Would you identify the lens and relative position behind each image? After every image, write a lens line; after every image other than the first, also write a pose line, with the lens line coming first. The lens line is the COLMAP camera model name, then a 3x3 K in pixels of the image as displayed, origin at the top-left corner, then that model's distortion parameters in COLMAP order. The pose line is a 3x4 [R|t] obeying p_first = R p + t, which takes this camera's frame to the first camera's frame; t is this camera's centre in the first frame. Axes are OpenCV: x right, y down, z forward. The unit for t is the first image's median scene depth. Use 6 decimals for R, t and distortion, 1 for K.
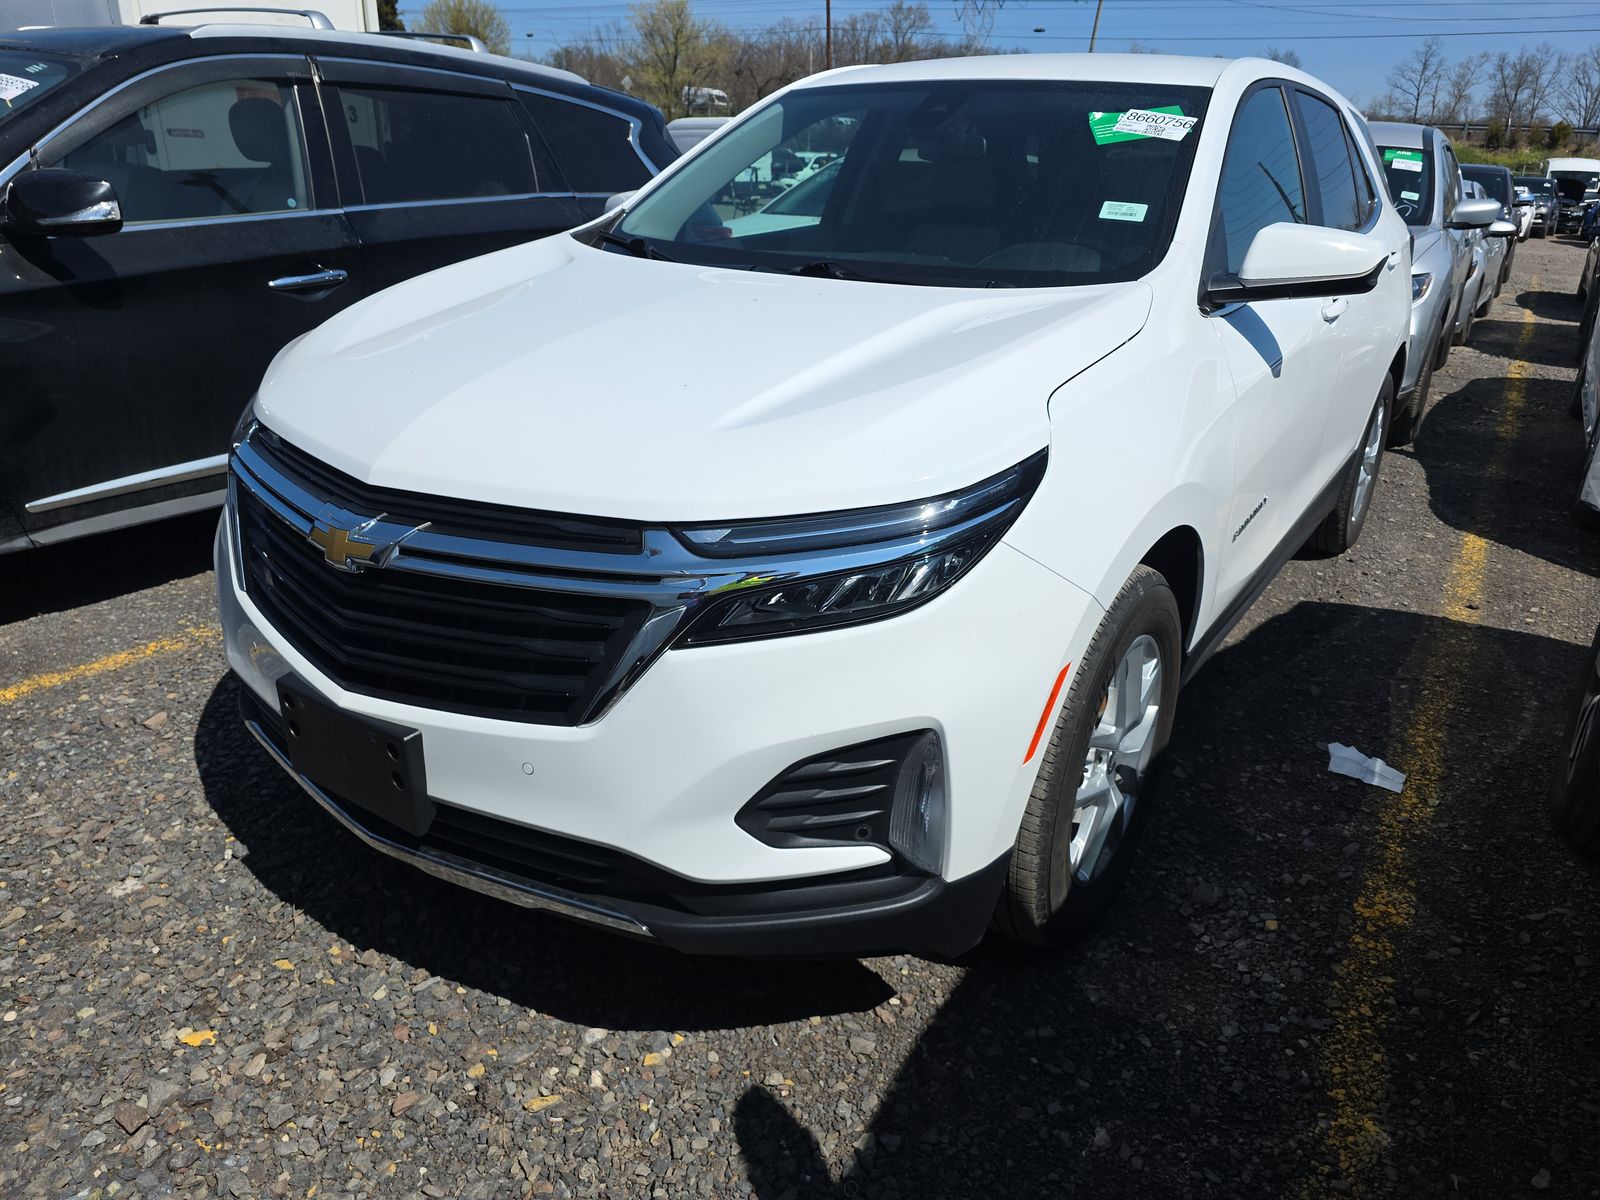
lens RADIAL K [[1063.2, 0, 797.3], [0, 1063.2, 600.9], [0, 0, 1]] dist [0.031701, -0.021197]
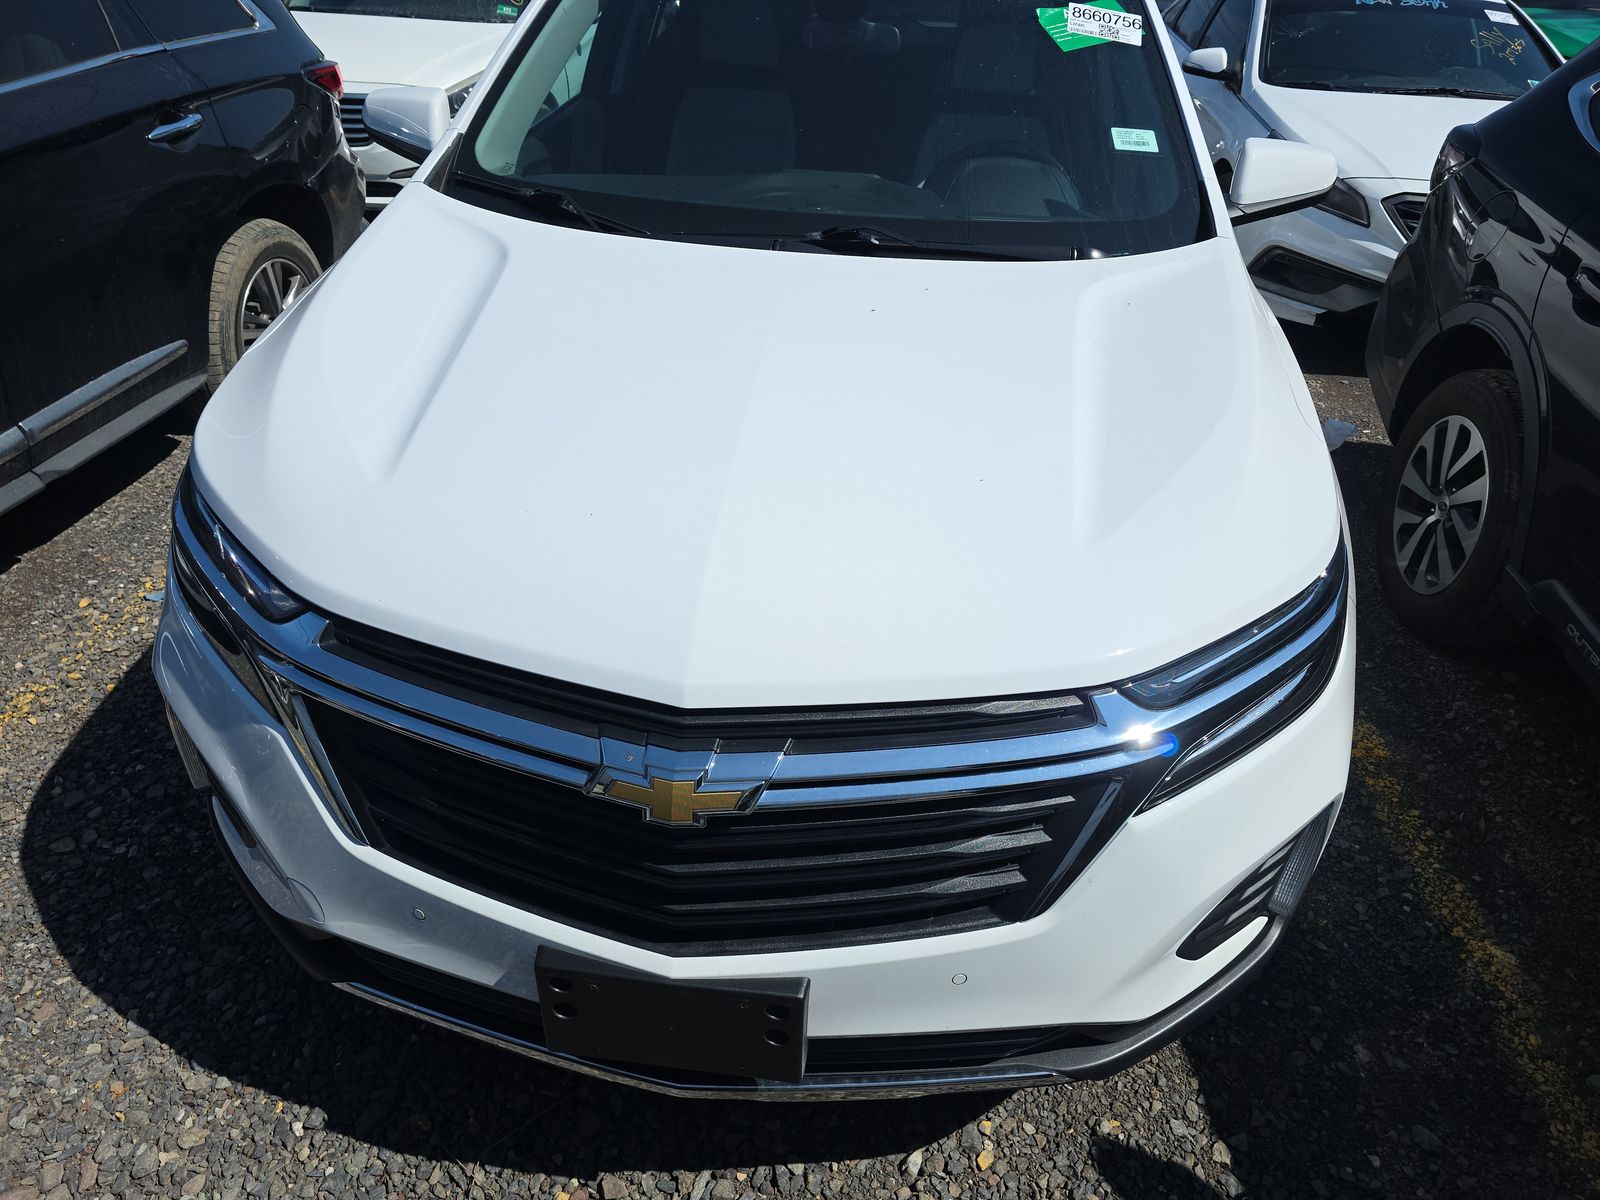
lens RADIAL K [[1063.2, 0, 800.9], [0, 1063.2, 601.4], [0, 0, 1]] dist [0.031701, -0.021197]
pose [[0.887227, -0.246226, 0.390130, -0.519640], [0.165300, 0.959181, 0.229452, -0.291276], [-0.430702, -0.139088, 0.891712, 0.276819]]
